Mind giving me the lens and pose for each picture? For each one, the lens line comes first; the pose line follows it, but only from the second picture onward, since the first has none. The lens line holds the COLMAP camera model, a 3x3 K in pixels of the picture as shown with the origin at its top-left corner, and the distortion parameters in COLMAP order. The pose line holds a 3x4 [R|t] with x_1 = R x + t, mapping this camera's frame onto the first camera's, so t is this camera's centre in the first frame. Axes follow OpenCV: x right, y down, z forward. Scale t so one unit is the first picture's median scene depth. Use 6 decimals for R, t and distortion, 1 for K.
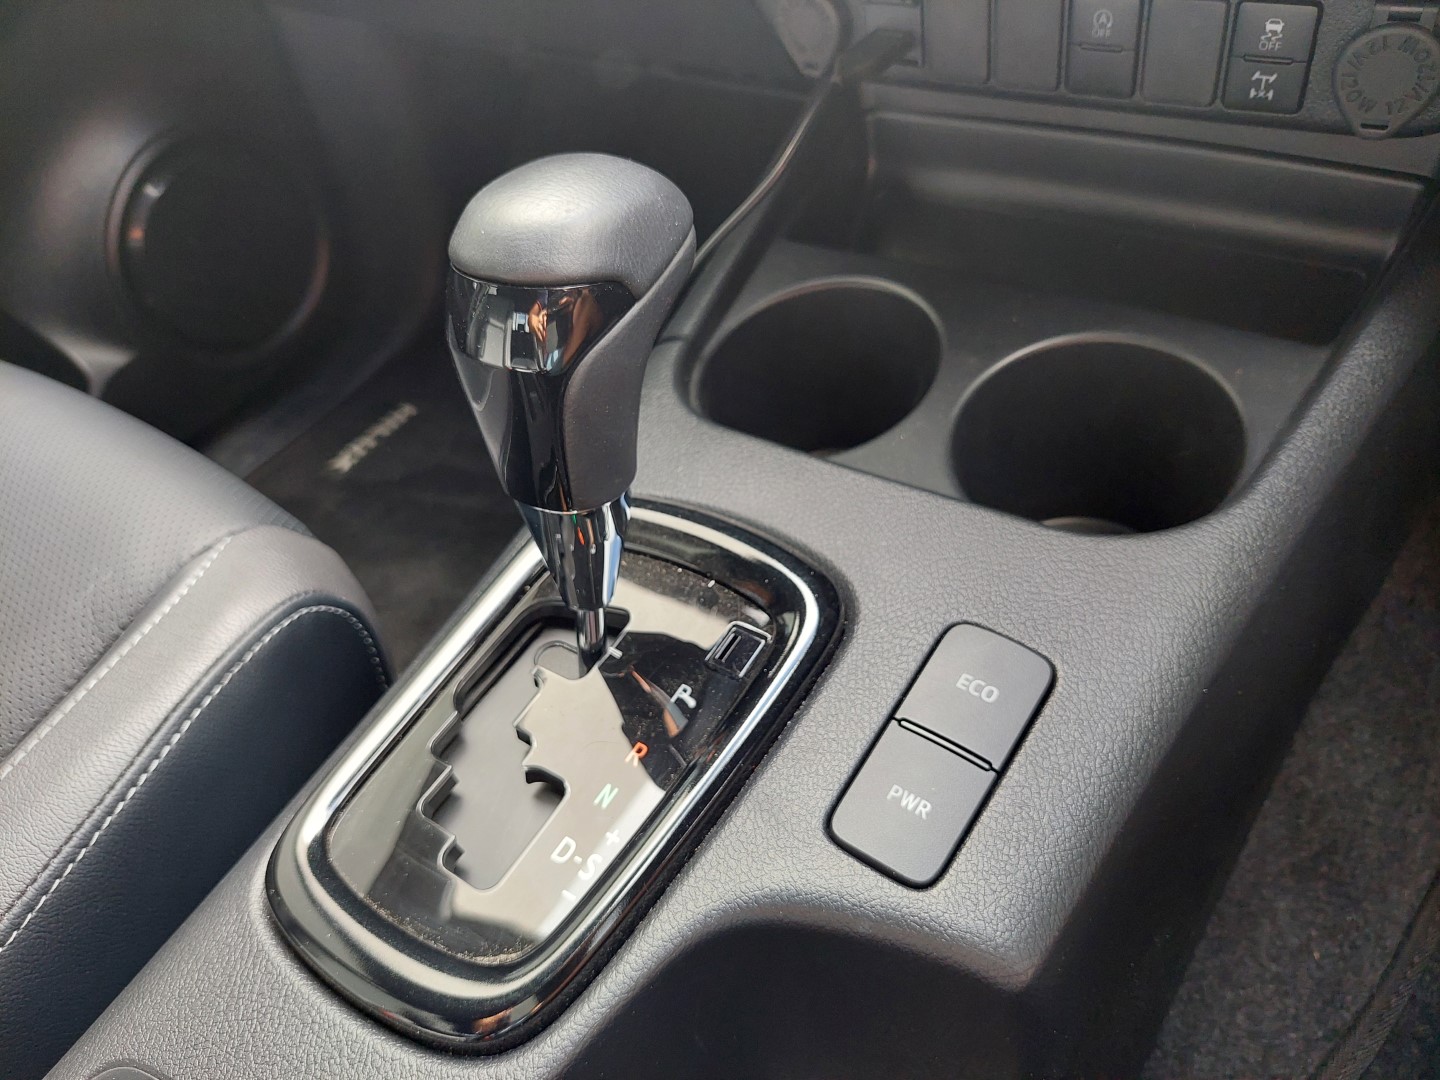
lens RADIAL K [[1040.1, 0, 720.0], [0, 1040.1, 540.0], [0, 0, 1]] dist [0.041961, -0.037308]
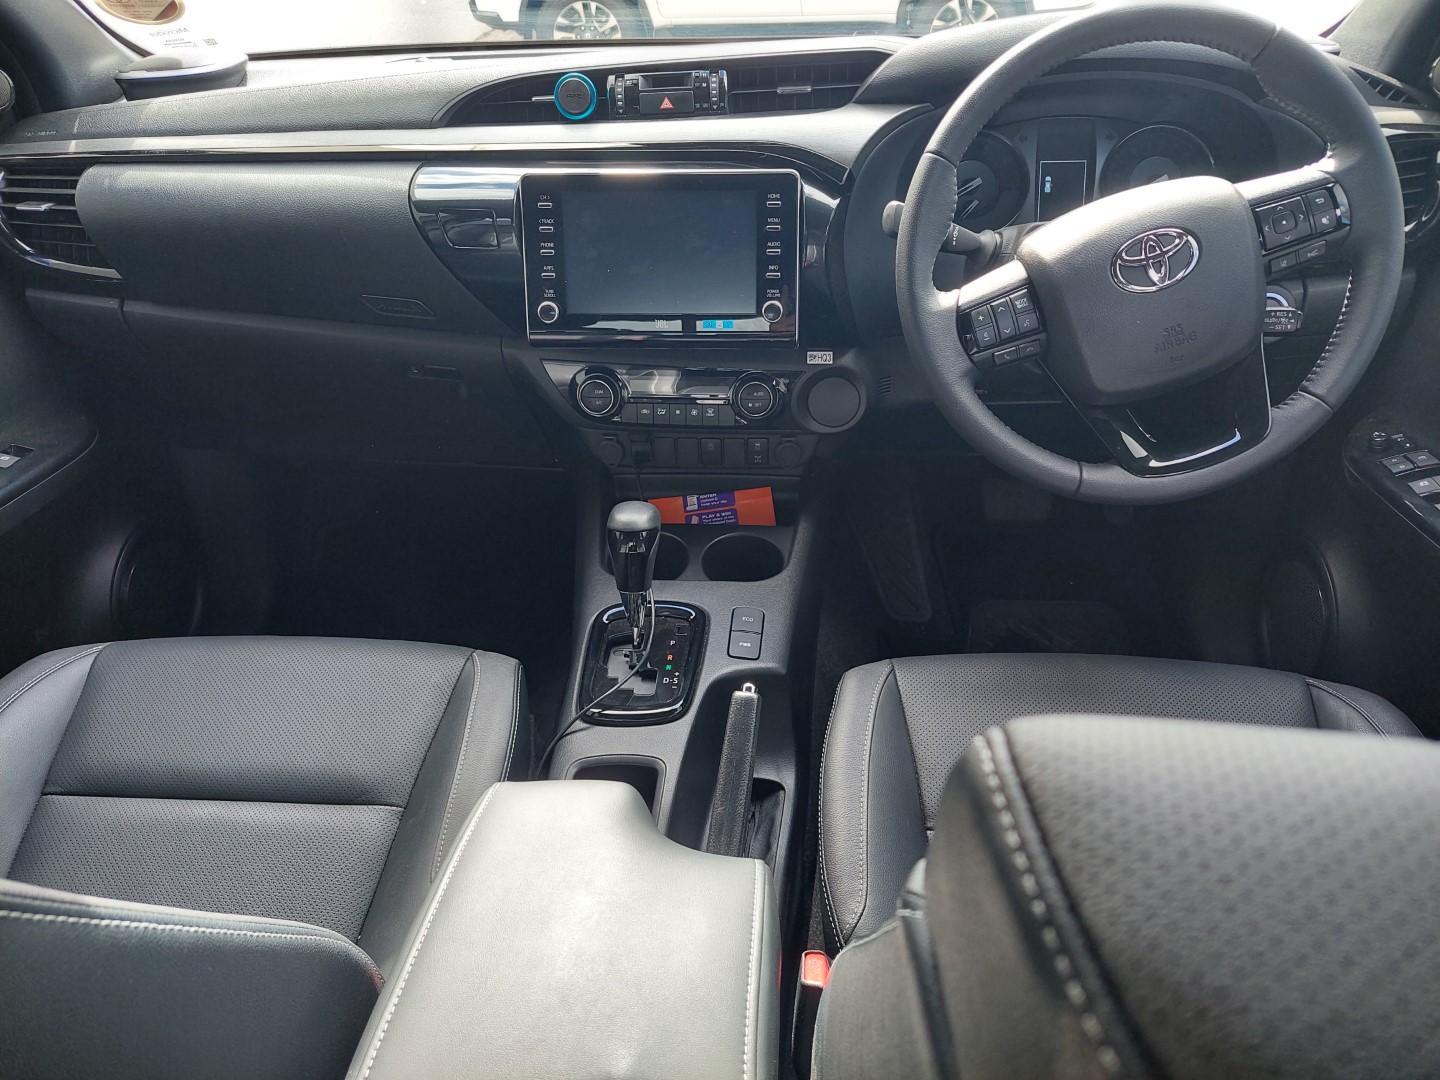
lens RADIAL K [[1040.1, 0, 720.0], [0, 1040.1, 540.0], [0, 0, 1]] dist [0.041961, -0.037308]
pose [[0.863166, -0.156036, 0.480206, -1.322736], [0.284196, 0.936237, -0.206623, 0.516386], [-0.417346, 0.314822, 0.852472, -1.859358]]
